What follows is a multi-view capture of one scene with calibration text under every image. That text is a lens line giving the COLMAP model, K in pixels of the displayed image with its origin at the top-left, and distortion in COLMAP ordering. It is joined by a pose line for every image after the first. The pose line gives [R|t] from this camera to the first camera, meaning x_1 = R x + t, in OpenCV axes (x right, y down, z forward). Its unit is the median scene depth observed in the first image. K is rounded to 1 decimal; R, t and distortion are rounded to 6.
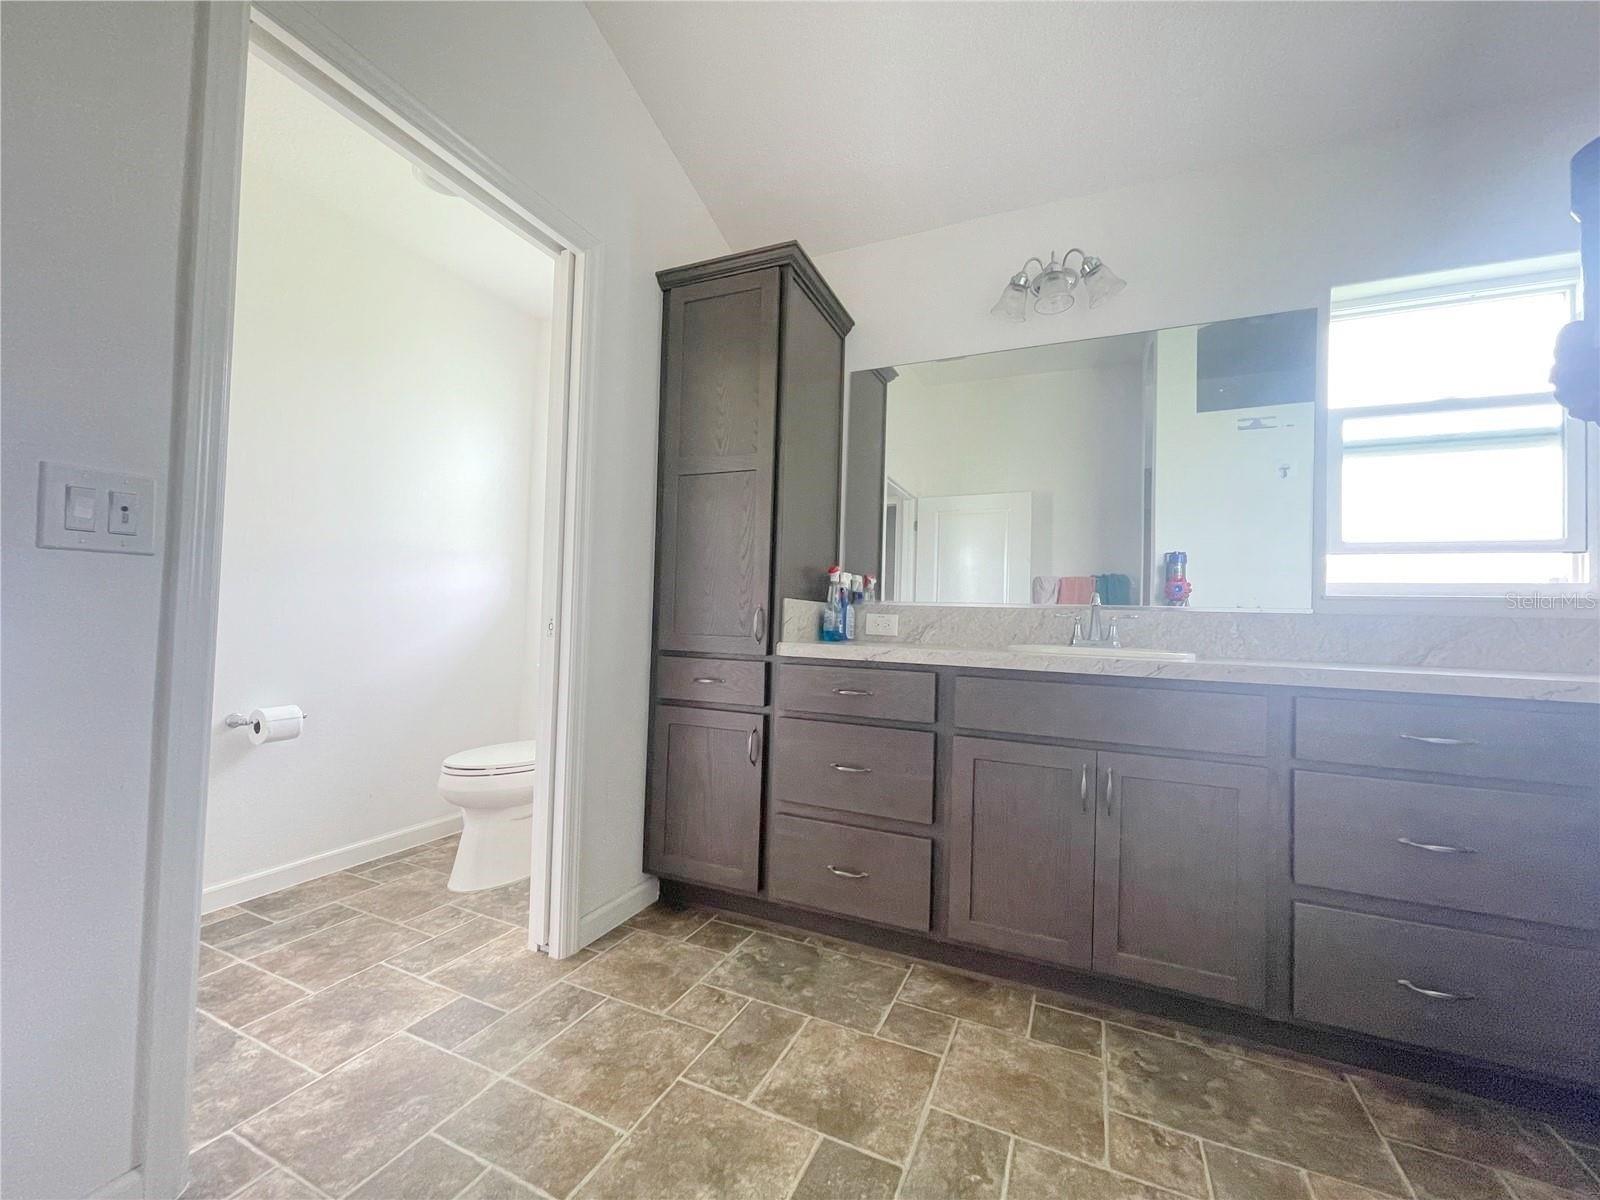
lens RADIAL K [[647.2, 0, 797.4], [0, 647.2, 605.4], [0, 0, 1]] dist [-0.004164, -0.000027]
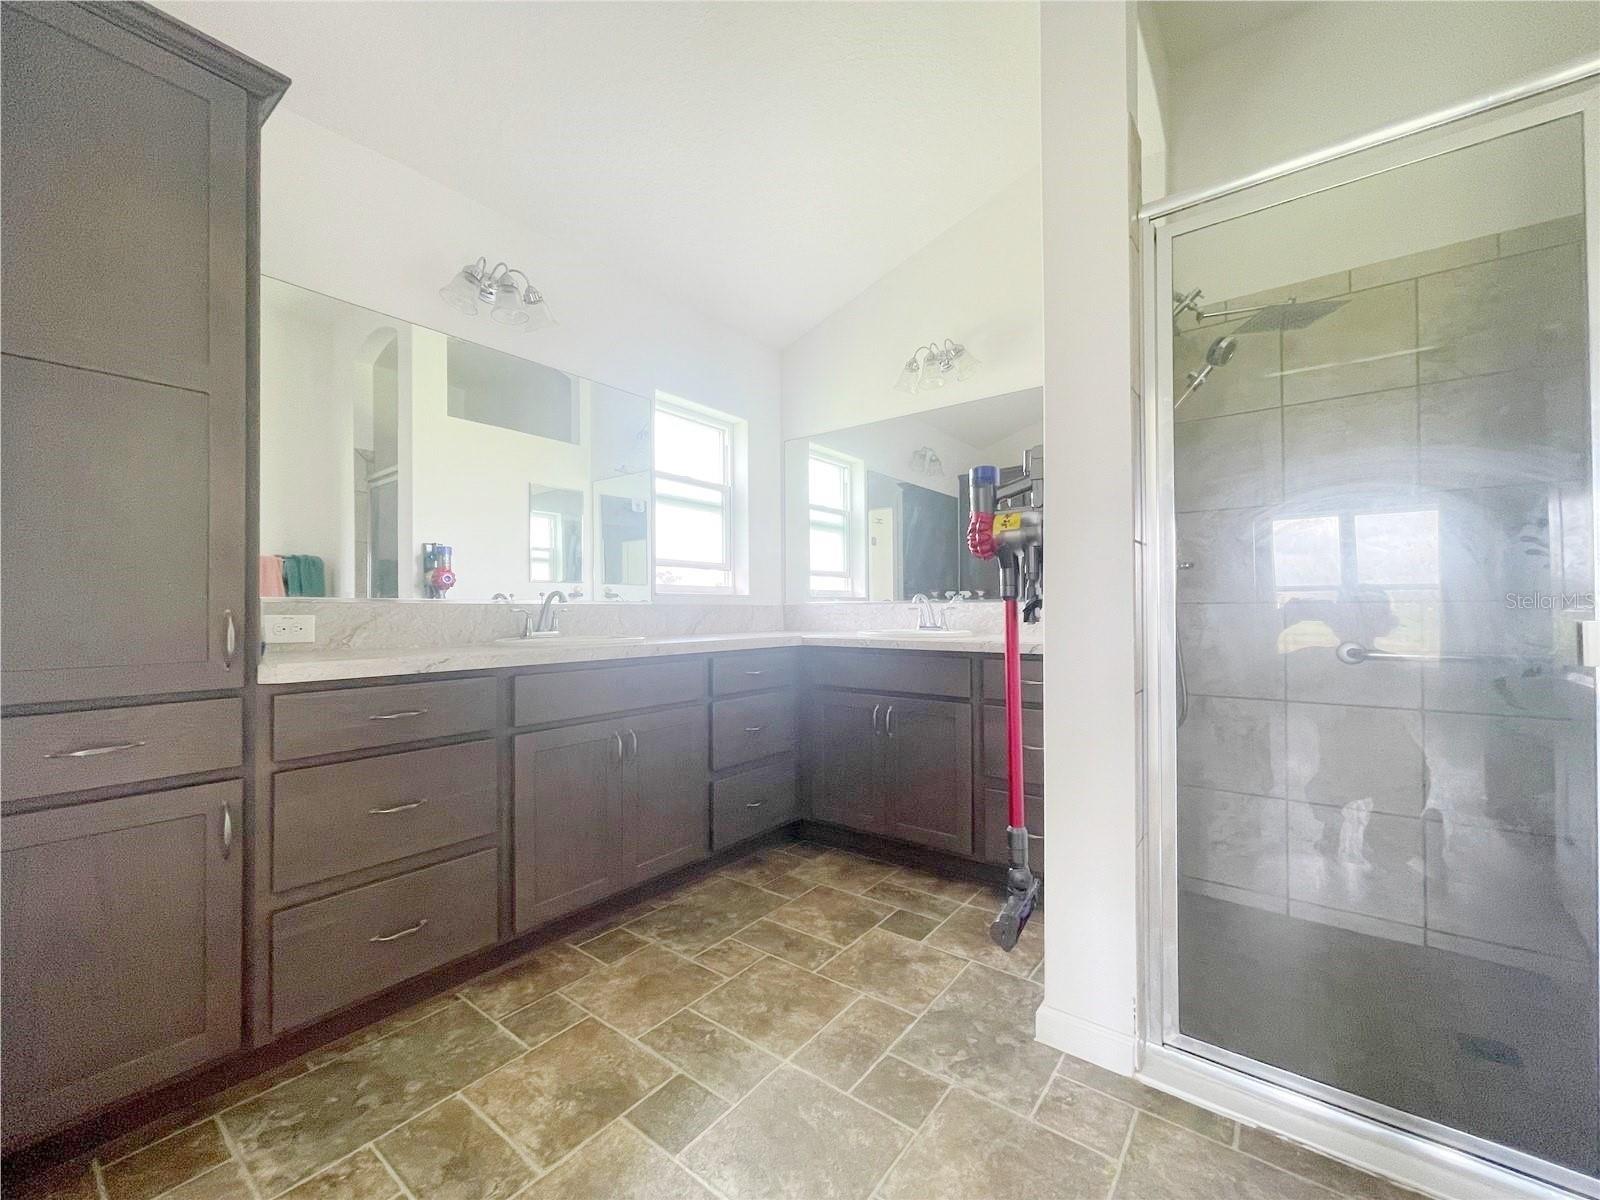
lens RADIAL K [[647.2, 0, 797.4], [0, 647.2, 605.4], [0, 0, 1]] dist [-0.004164, -0.000027]
pose [[0.224205, -0.024861, 0.974225, -0.719303], [-0.012749, 0.999514, 0.028441, -0.040016], [-0.974459, -0.018797, 0.223779, 0.395426]]
